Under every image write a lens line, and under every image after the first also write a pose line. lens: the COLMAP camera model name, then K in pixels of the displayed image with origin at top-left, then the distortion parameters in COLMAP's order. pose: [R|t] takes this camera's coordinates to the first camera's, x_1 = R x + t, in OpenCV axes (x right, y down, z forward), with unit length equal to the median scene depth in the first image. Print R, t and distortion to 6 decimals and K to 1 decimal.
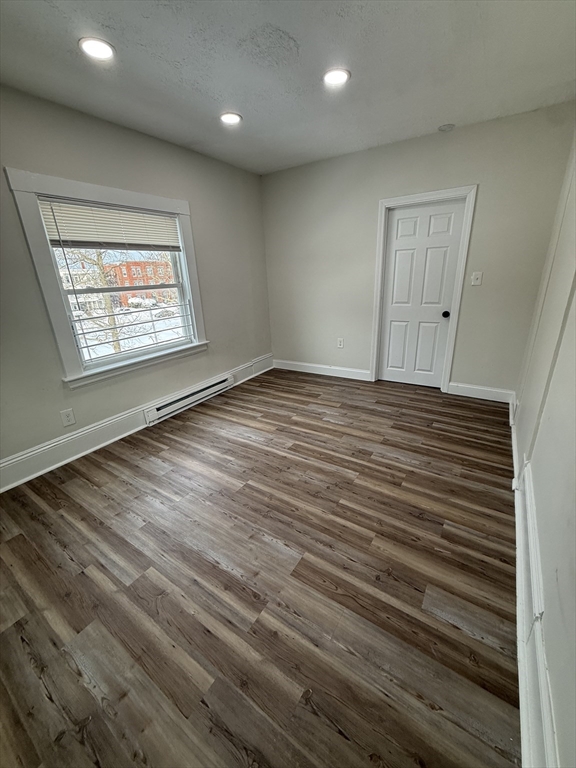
lens RADIAL K [[304.2, 0, 291.3], [0, 304.2, 383.0], [0, 0, 1]] dist [-0.000364, -0.000059]
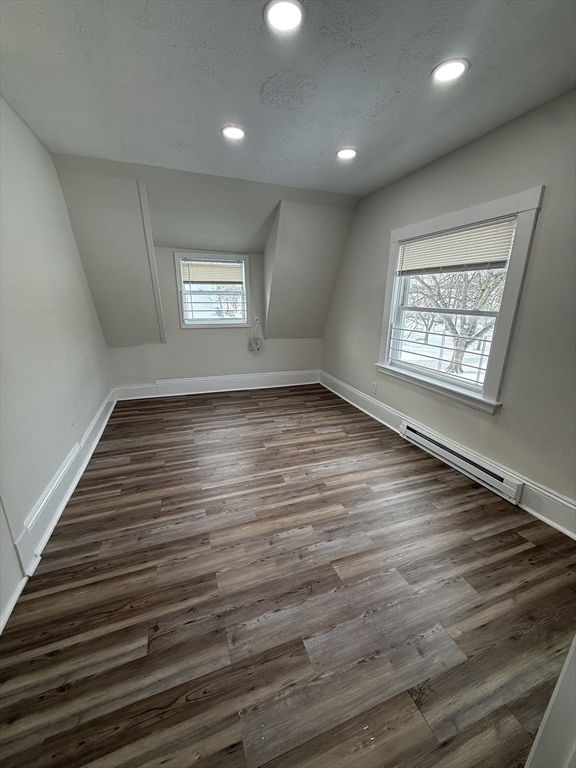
lens RADIAL K [[304.2, 0, 291.3], [0, 304.2, 386.6], [0, 0, 1]] dist [-0.000364, -0.000059]
pose [[-0.591076, 0.268152, -0.760739, 0.663785], [-0.259162, 0.829986, 0.493922, -0.536758], [0.763849, 0.489100, -0.421090, 1.332855]]
